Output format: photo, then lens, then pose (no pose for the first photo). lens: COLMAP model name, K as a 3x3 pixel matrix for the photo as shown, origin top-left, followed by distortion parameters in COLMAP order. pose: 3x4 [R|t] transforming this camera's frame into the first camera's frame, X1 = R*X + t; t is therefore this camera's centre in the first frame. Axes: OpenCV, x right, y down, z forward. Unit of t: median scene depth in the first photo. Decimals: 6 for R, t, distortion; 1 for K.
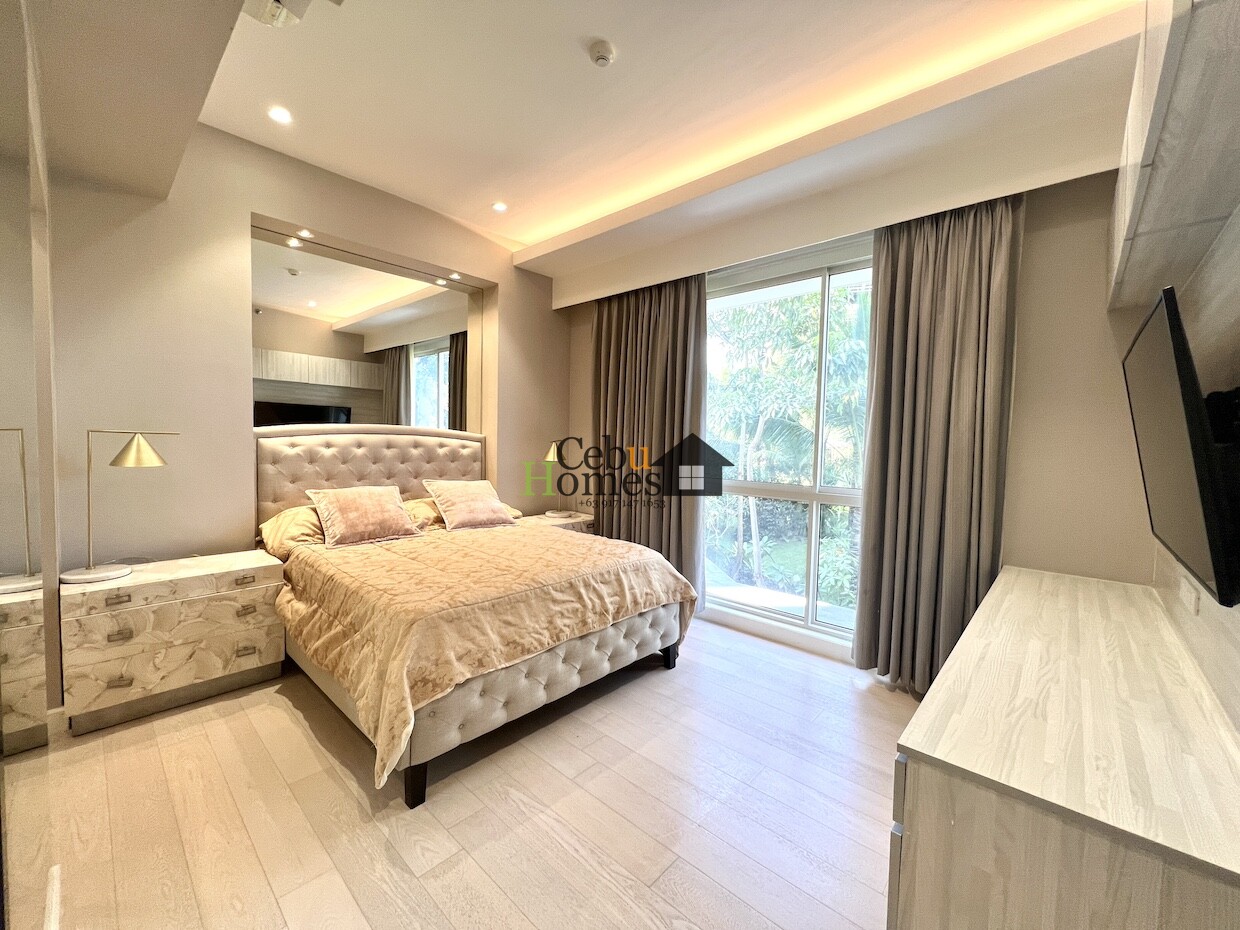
lens RADIAL K [[496.1, 0, 613.9], [0, 496.1, 470.5], [0, 0, 1]] dist [-0.001309, 0.000460]
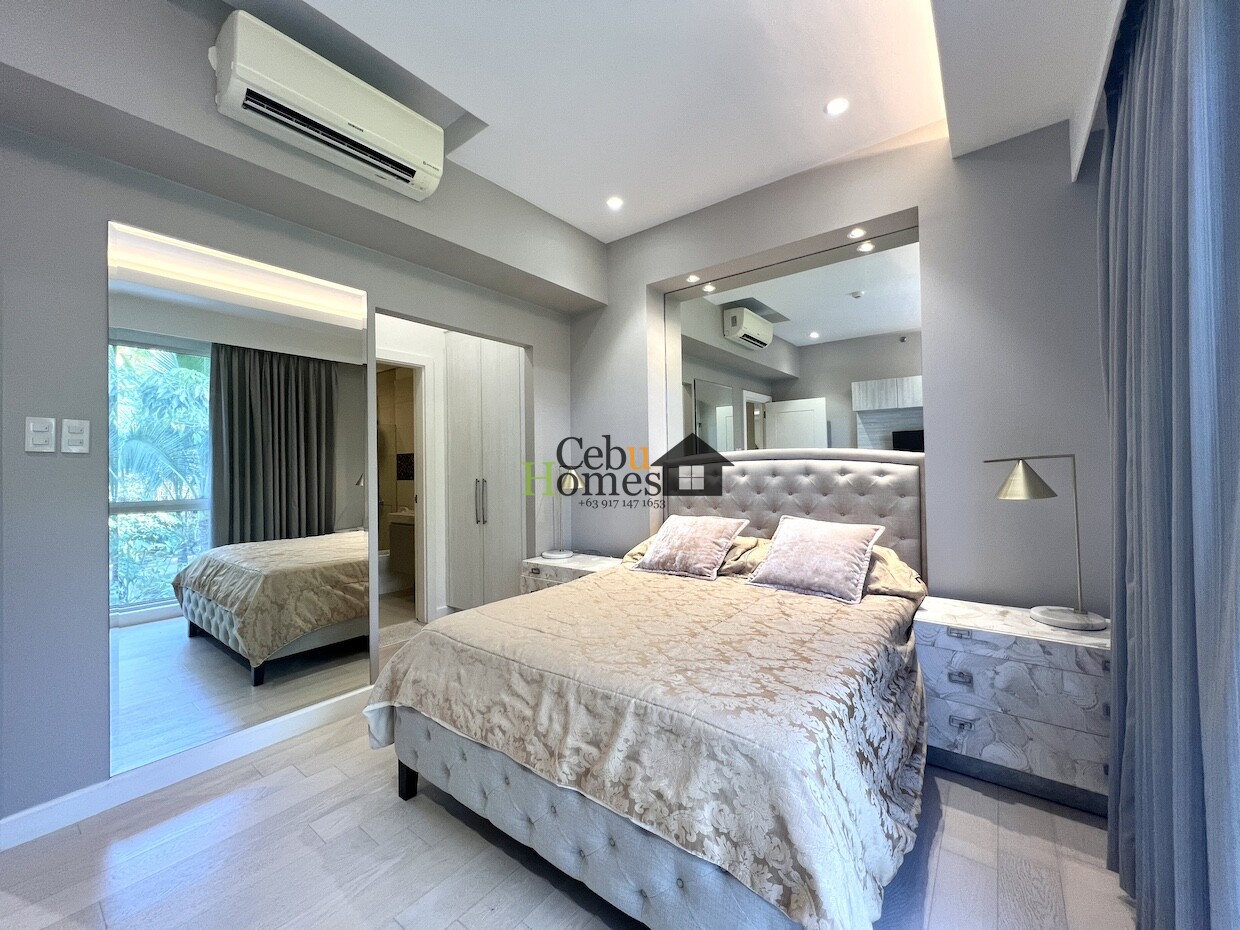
lens RADIAL K [[496.1, 0, 615.9], [0, 496.1, 466.4], [0, 0, 1]] dist [-0.001309, 0.000460]
pose [[0.087968, -0.029709, -0.995680, 0.389212], [-0.040858, 0.998606, -0.033406, -0.022696], [0.995285, 0.043621, 0.086631, 0.683983]]
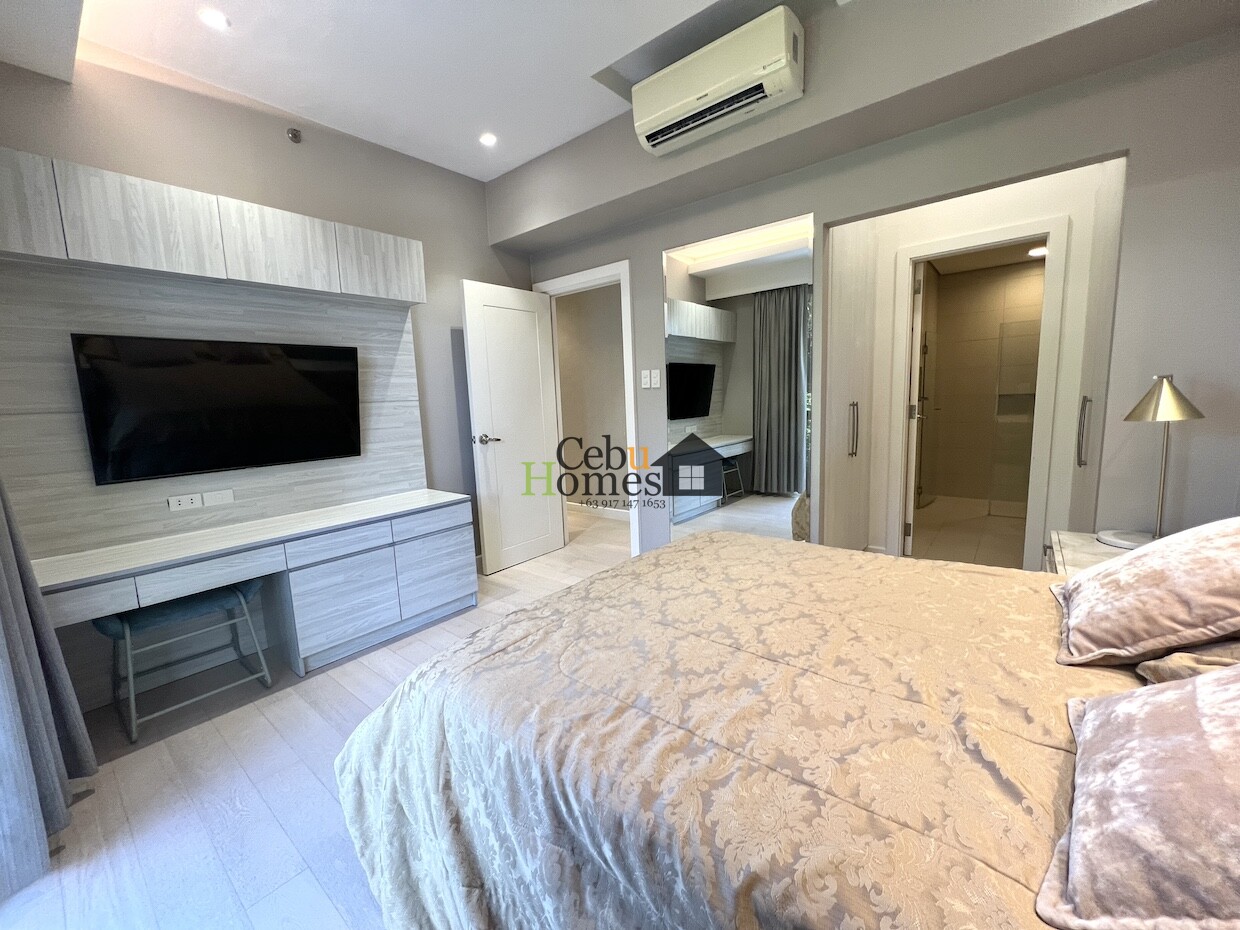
lens RADIAL K [[496.1, 0, 619.9], [0, 496.1, 459.7], [0, 0, 1]] dist [-0.001309, 0.000460]
pose [[-0.997559, 0.017239, -0.067668, -0.090988], [0.005828, 0.986219, 0.165343, -0.058426], [0.069585, 0.164545, -0.983912, 1.200807]]
